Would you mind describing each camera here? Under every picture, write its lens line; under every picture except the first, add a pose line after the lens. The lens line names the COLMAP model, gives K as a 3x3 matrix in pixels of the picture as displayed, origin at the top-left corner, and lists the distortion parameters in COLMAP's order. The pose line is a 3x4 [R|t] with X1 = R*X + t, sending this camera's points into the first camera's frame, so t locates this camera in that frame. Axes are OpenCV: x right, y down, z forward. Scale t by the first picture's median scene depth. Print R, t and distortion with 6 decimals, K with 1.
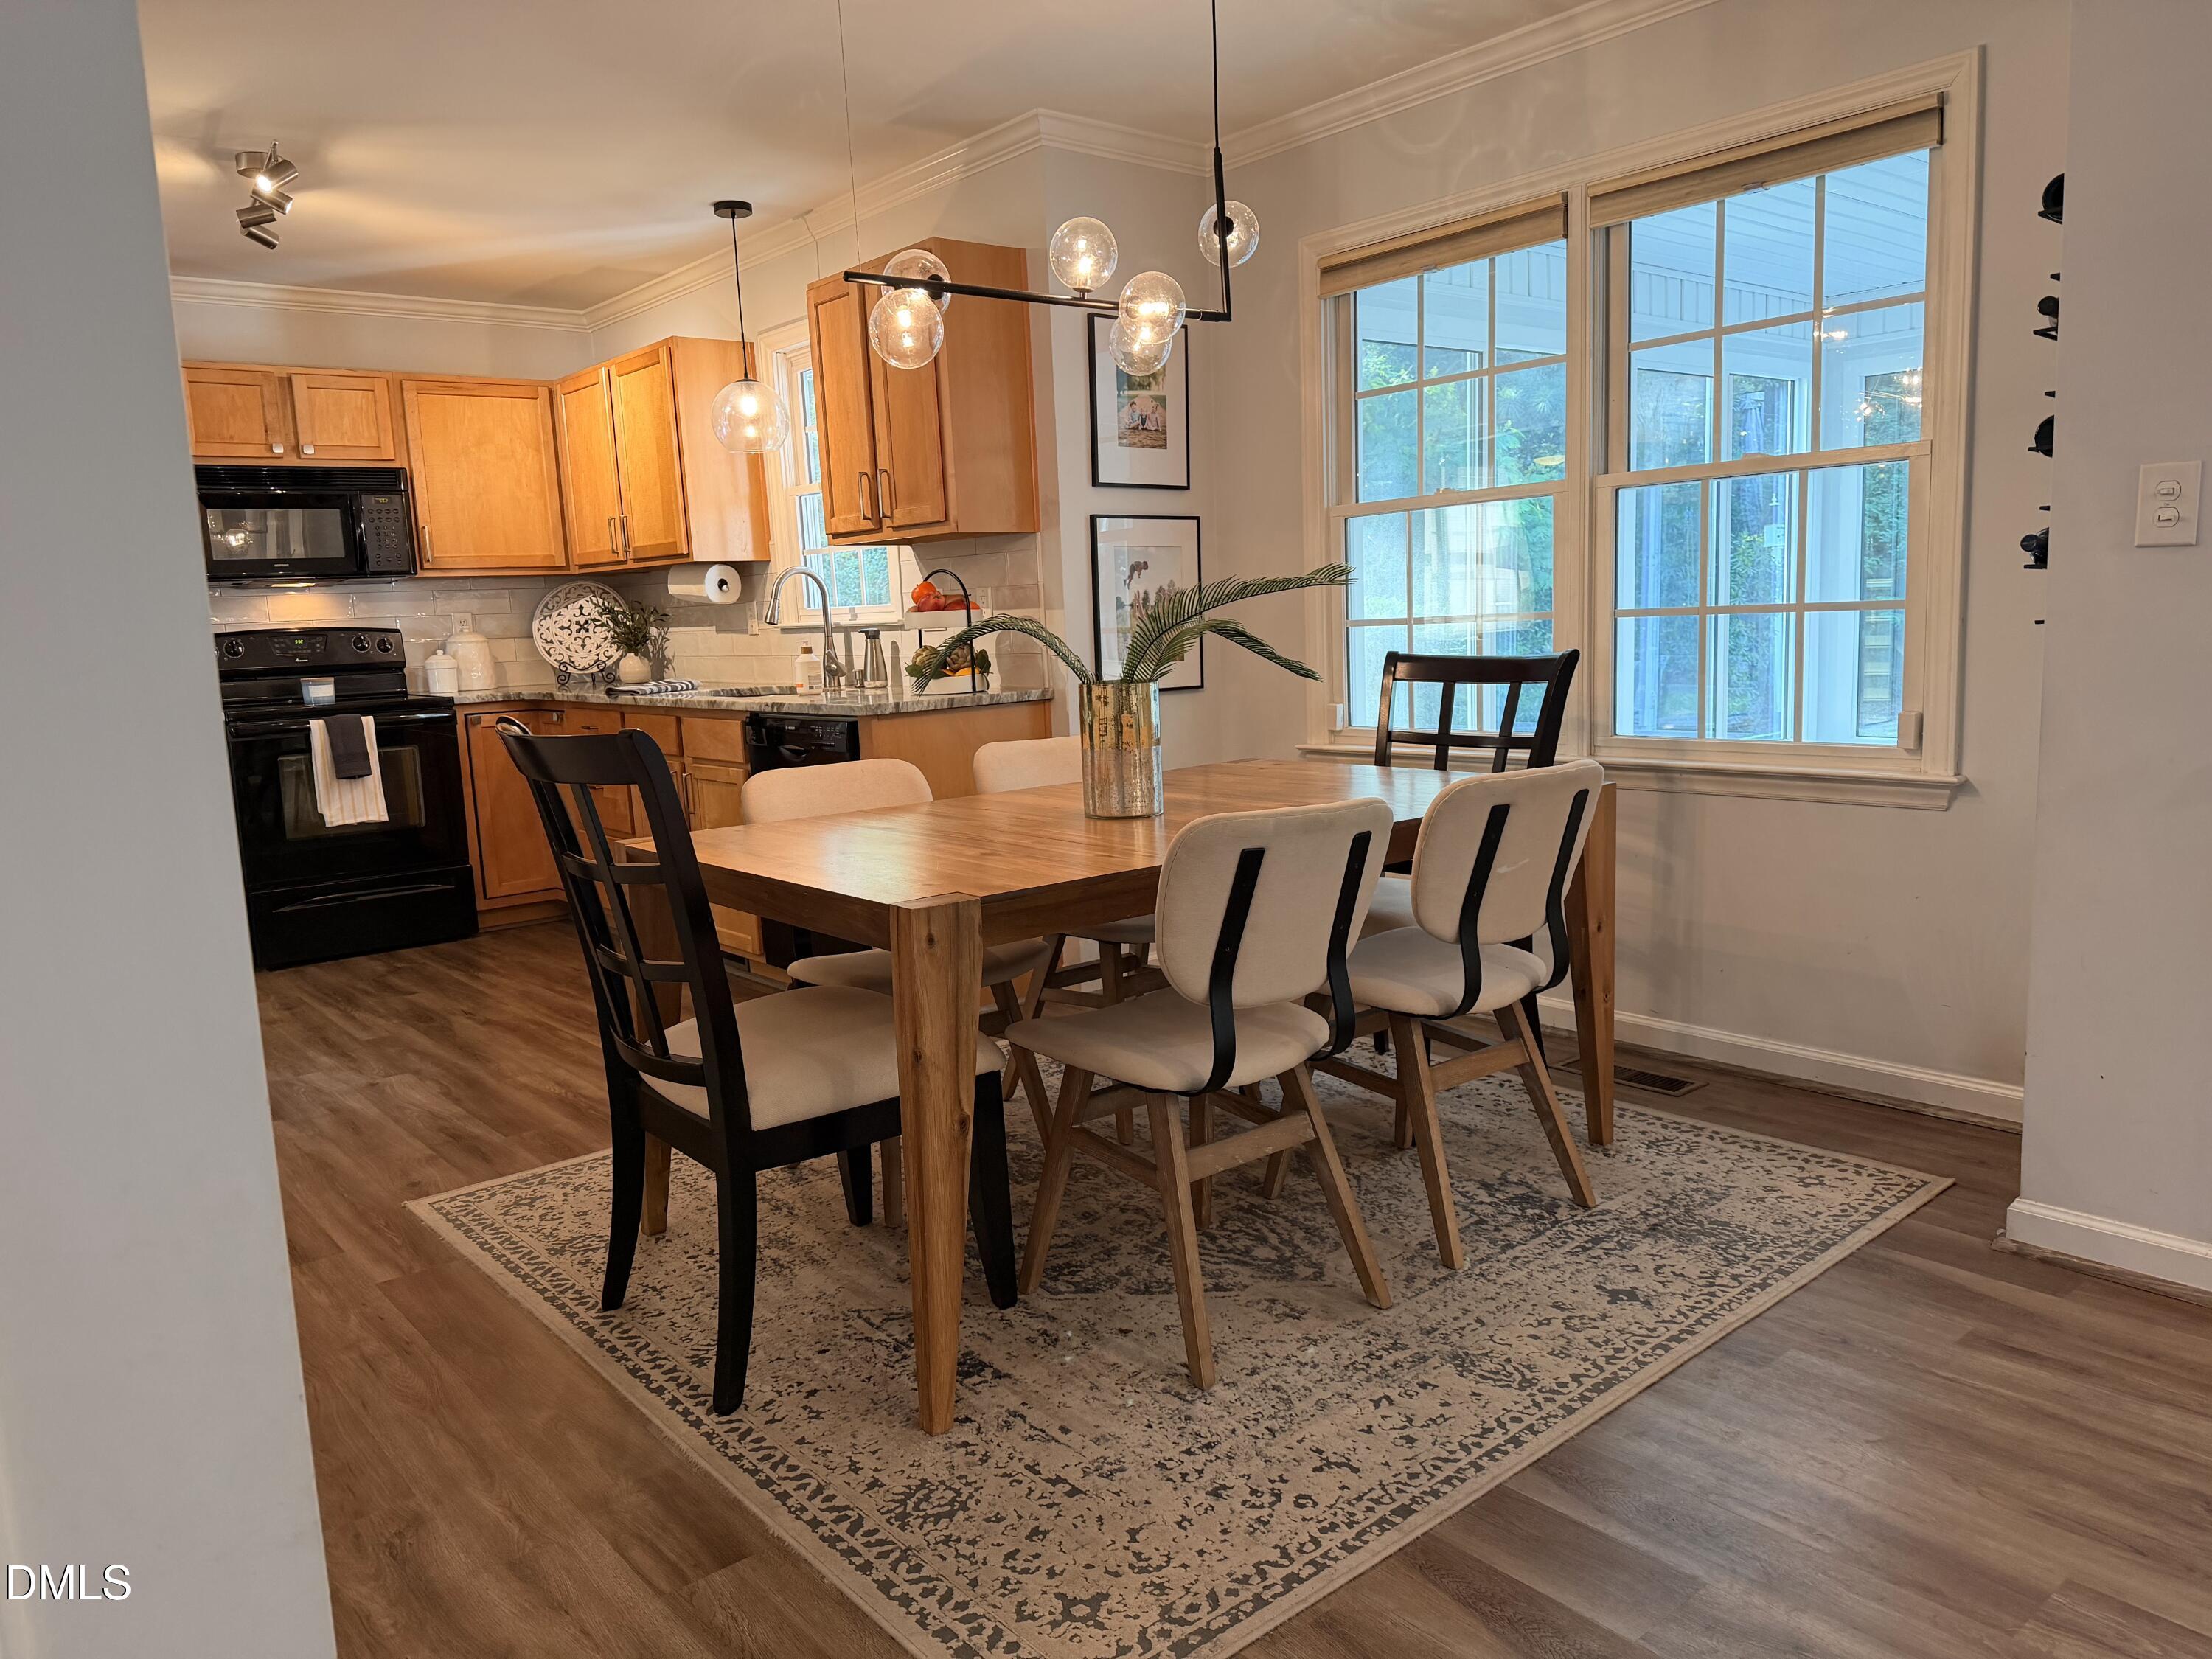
lens RADIAL K [[1539.7, 0, 1106.0], [0, 1539.7, 829.5], [0, 0, 1]] dist [0.151394, -0.297674]
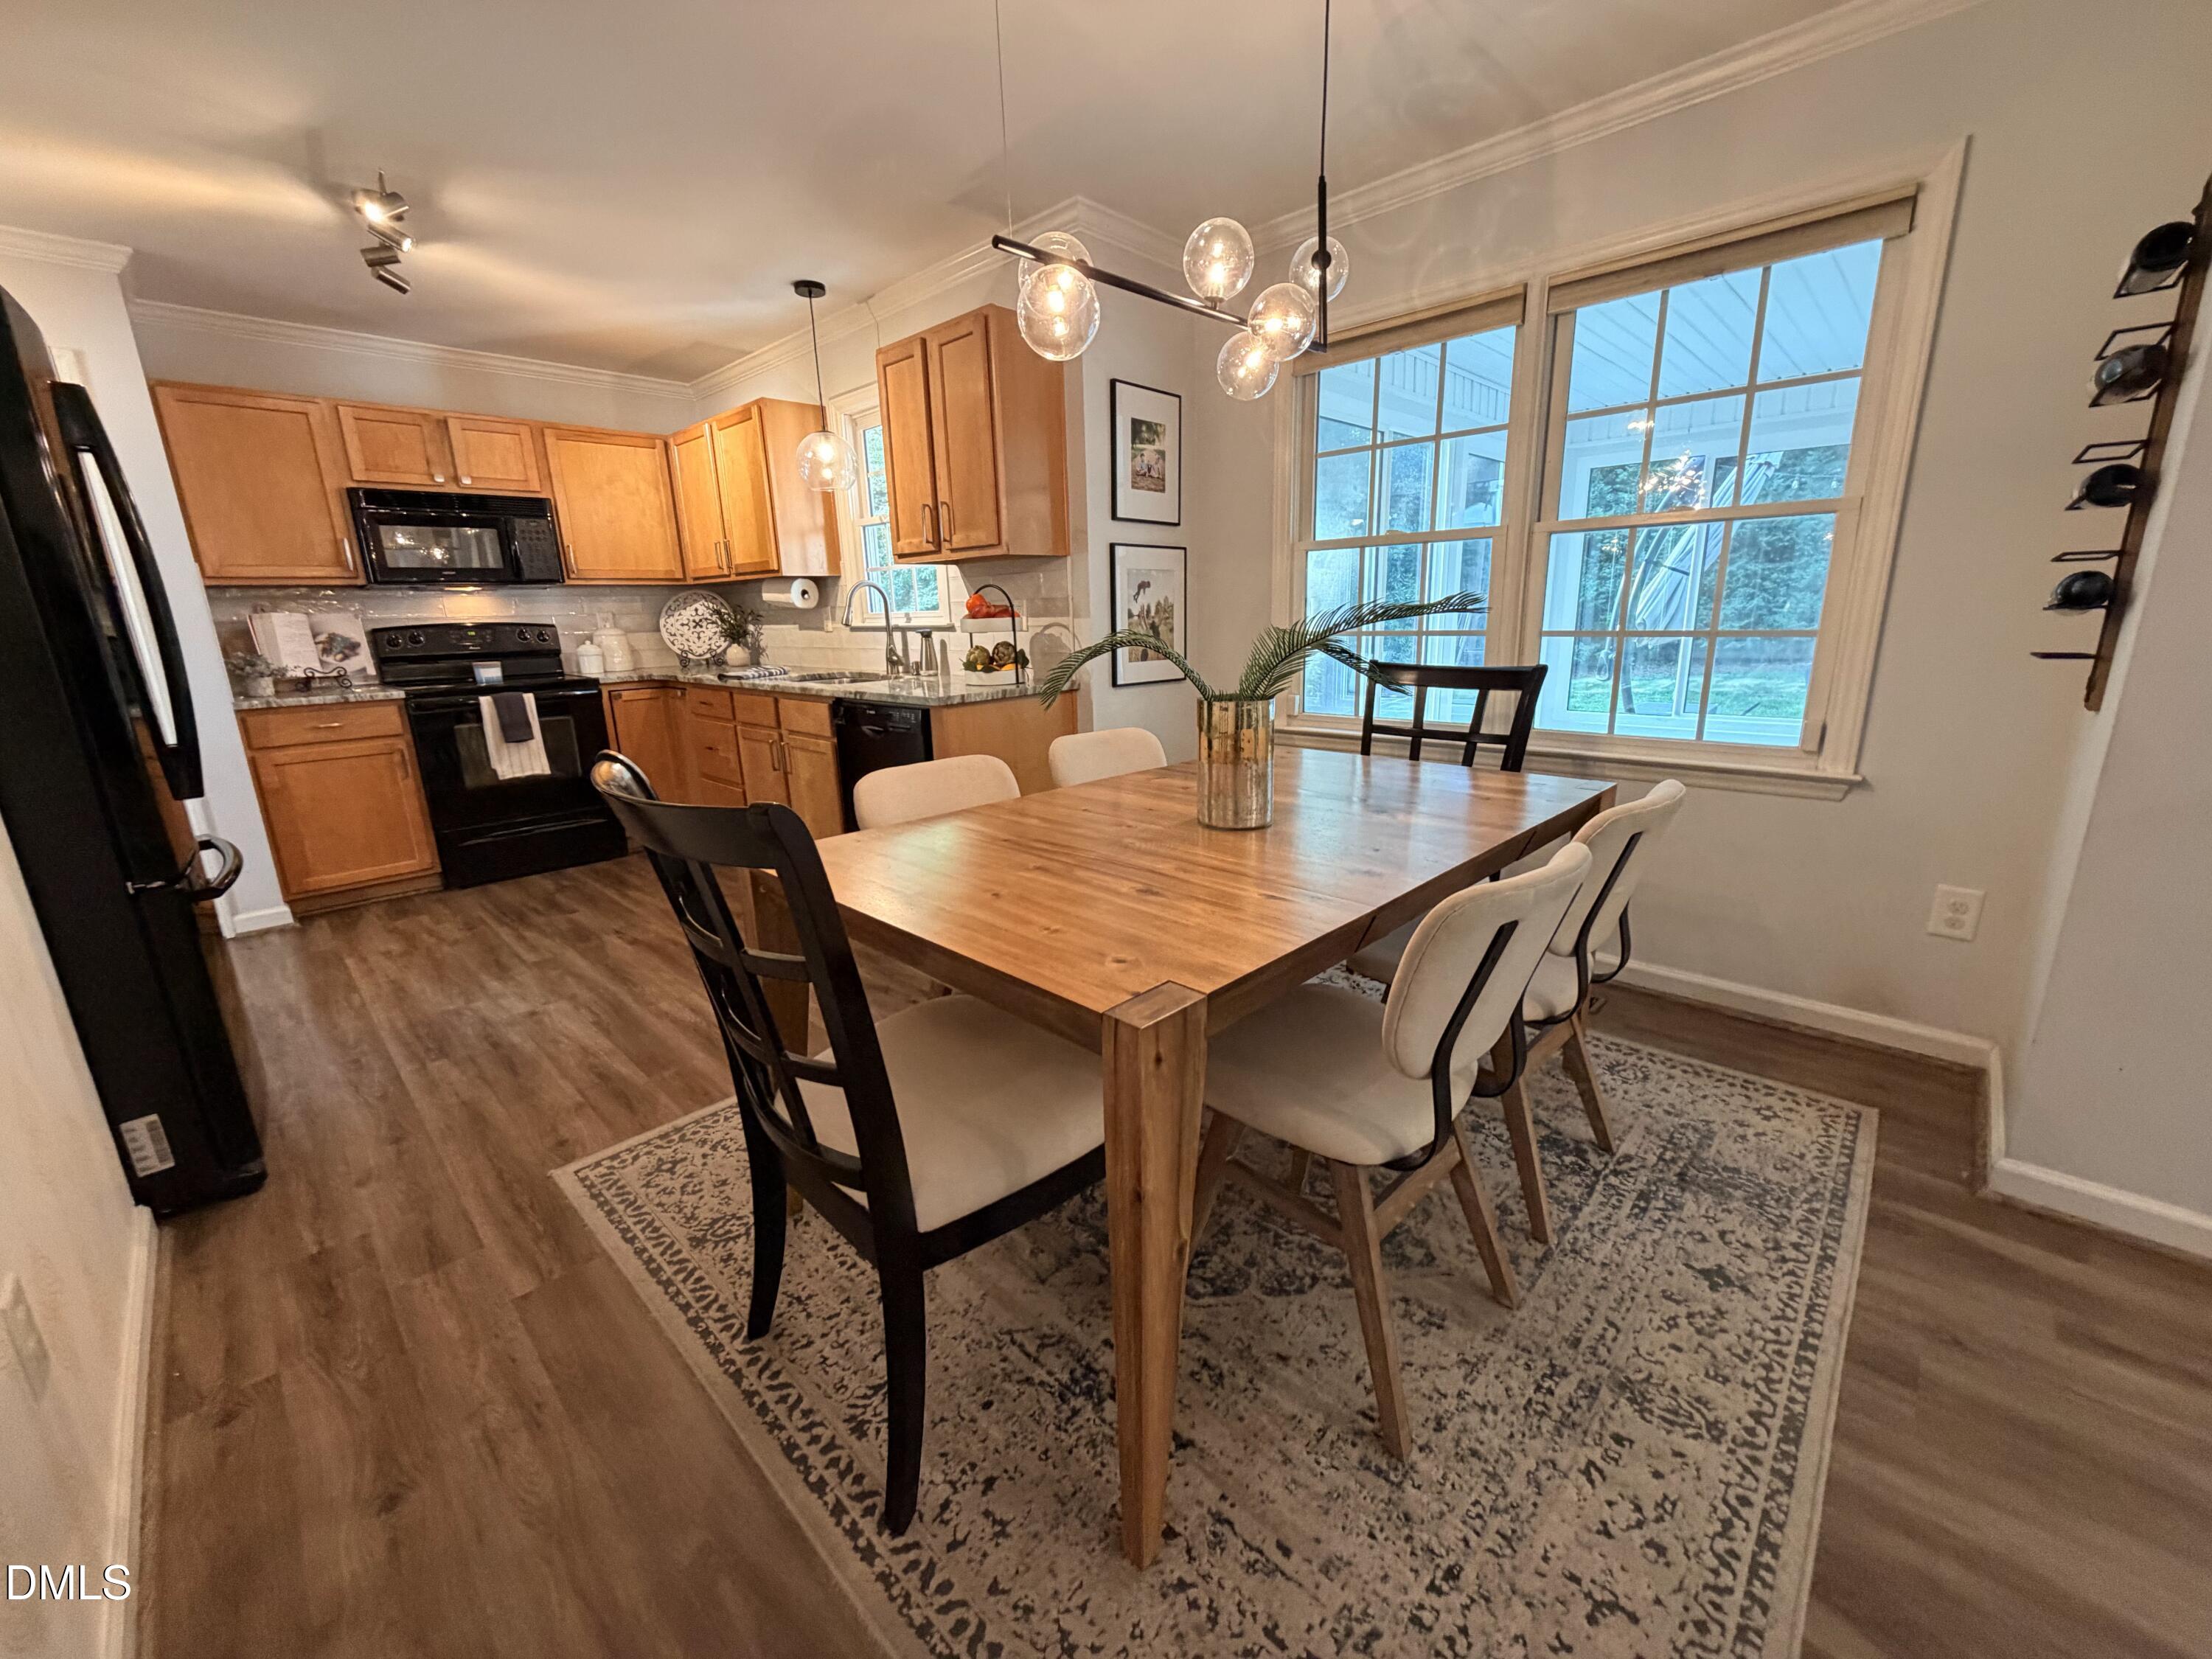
lens RADIAL K [[880.1, 0, 1117.7], [0, 880.1, 826.8], [0, 0, 1]] dist [-0.000088, 0.000183]
pose [[0.993481, -0.009310, 0.113618, -0.100093], [-0.001959, 0.995119, 0.098663, -0.049916], [-0.113982, -0.098242, 0.988613, 0.304686]]
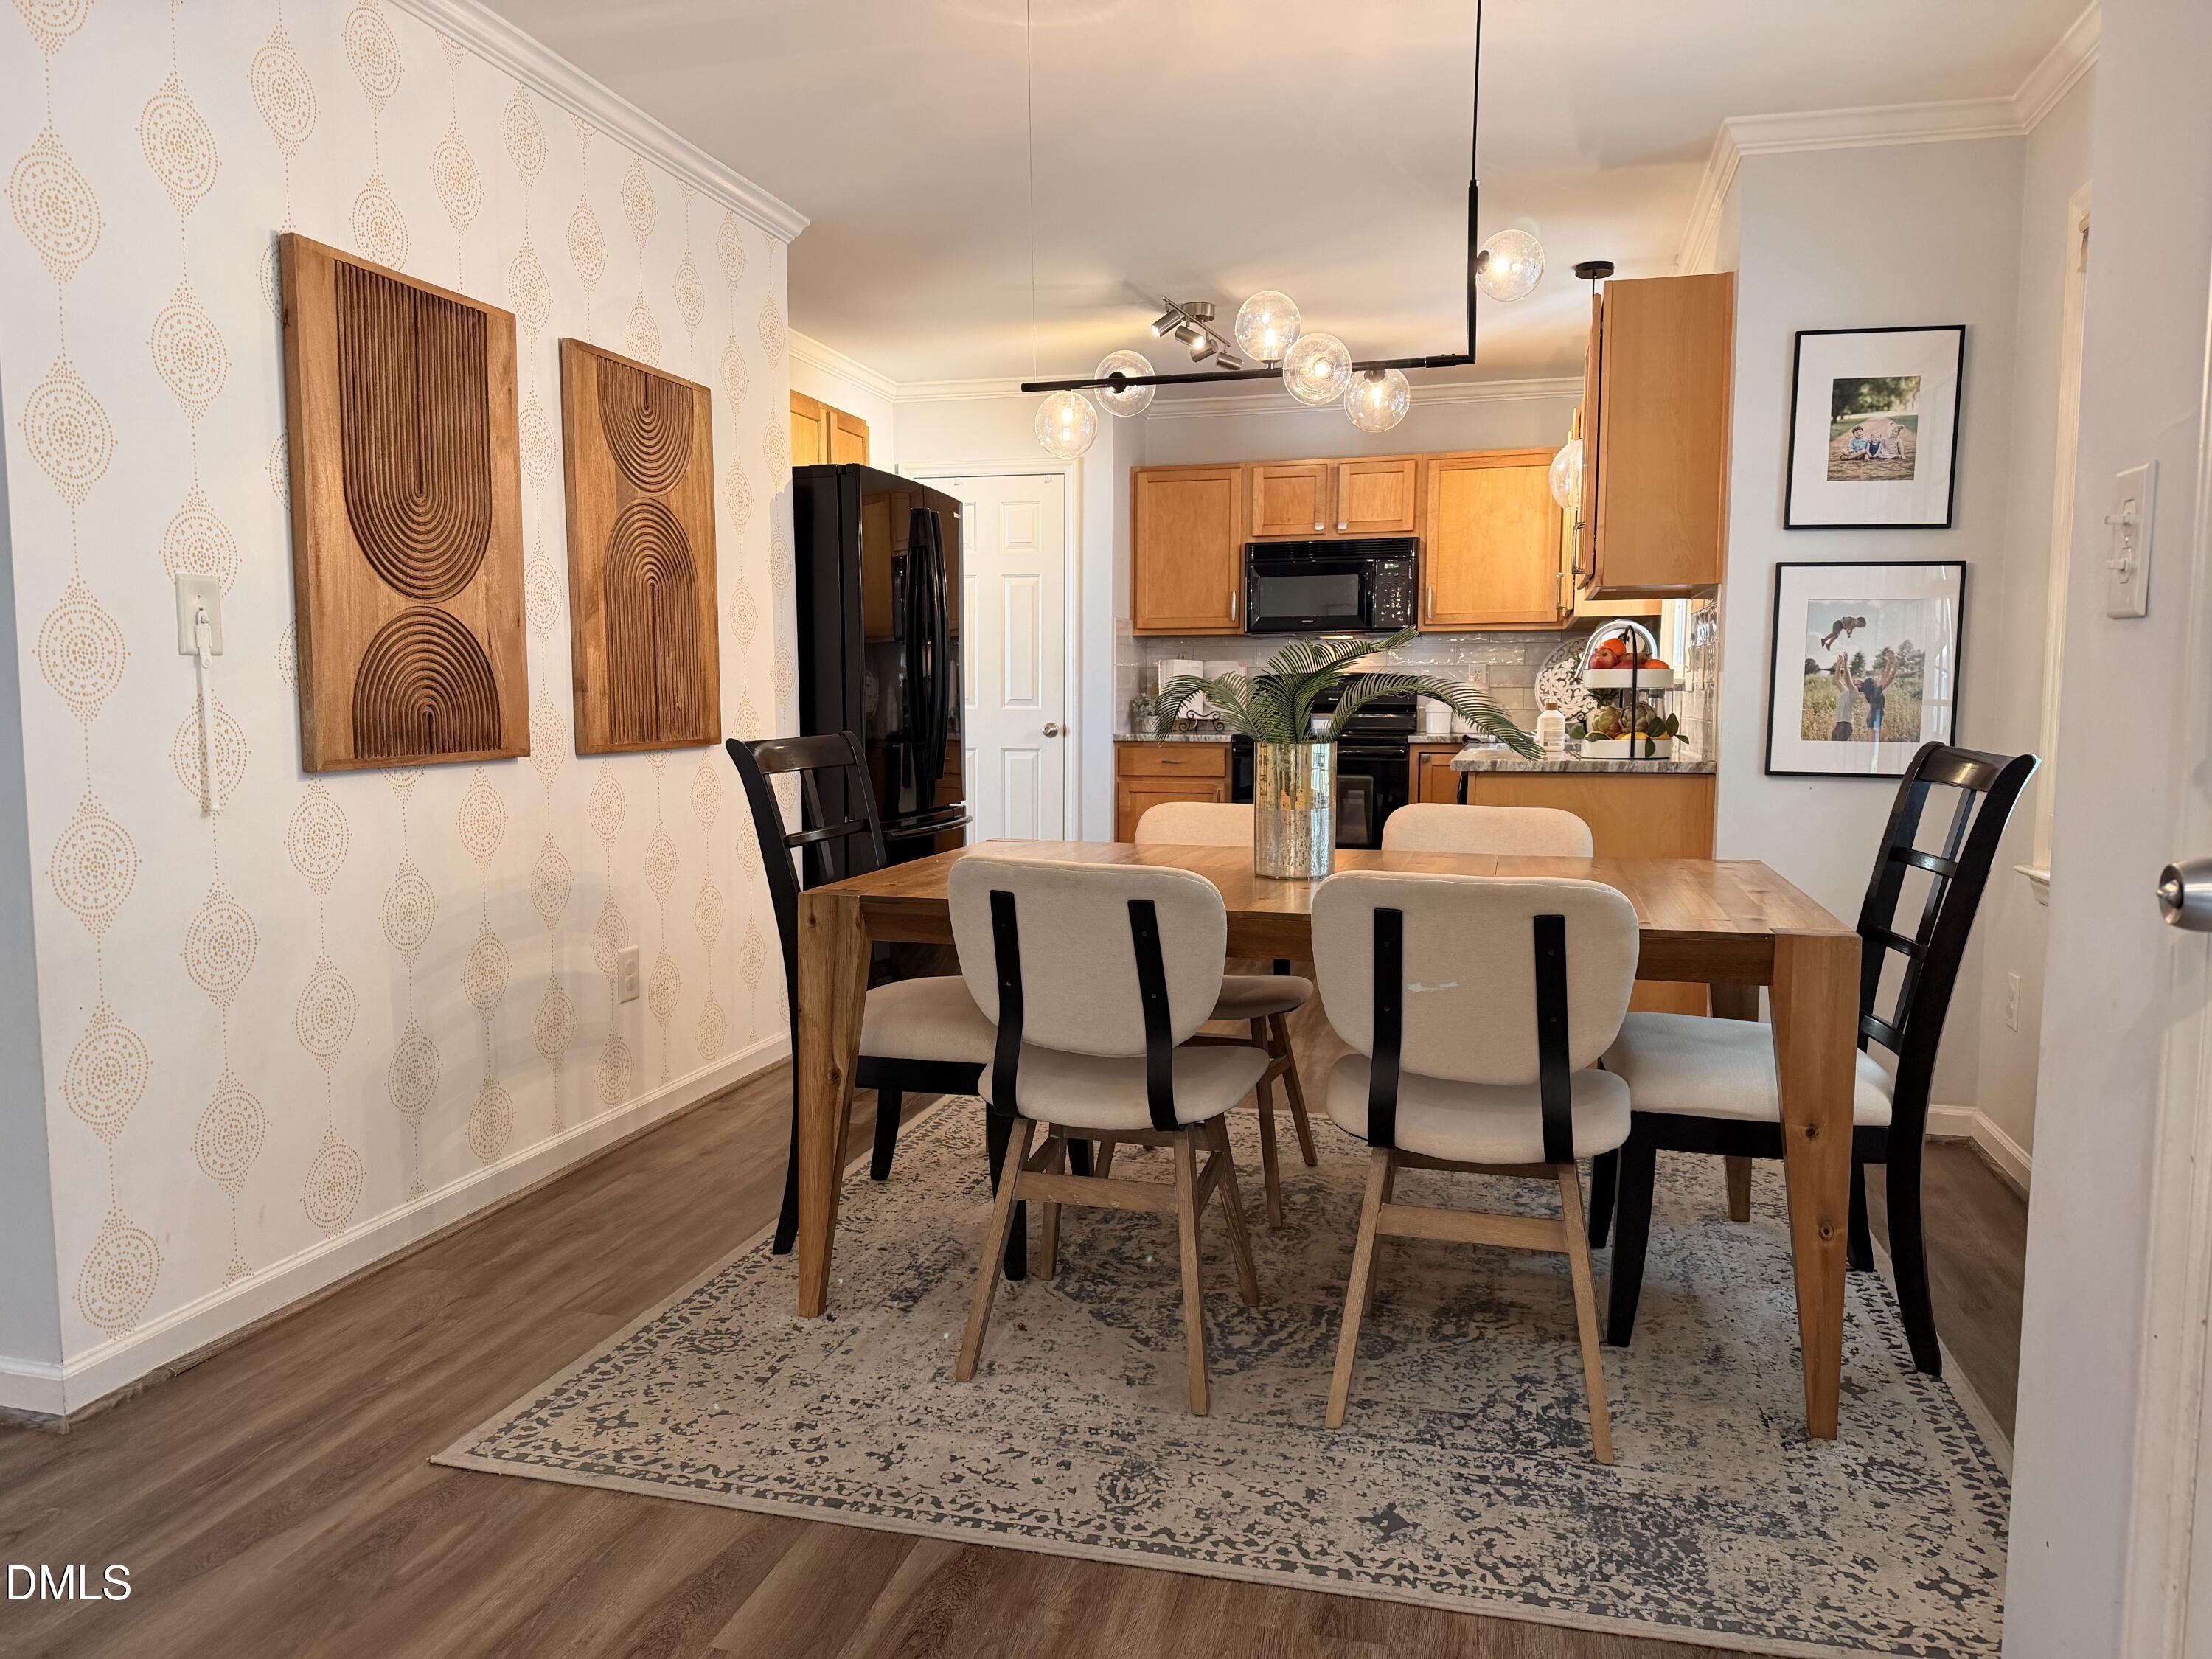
lens RADIAL K [[1549.5, 0, 1095.6], [0, 1549.5, 828.2], [0, 0, 1]] dist [0.090125, -0.157622]
pose [[0.575773, 0.115603, -0.809396, 0.559111], [-0.142221, 0.989023, 0.040087, -0.046501], [0.805145, 0.092032, 0.585894, 0.236742]]
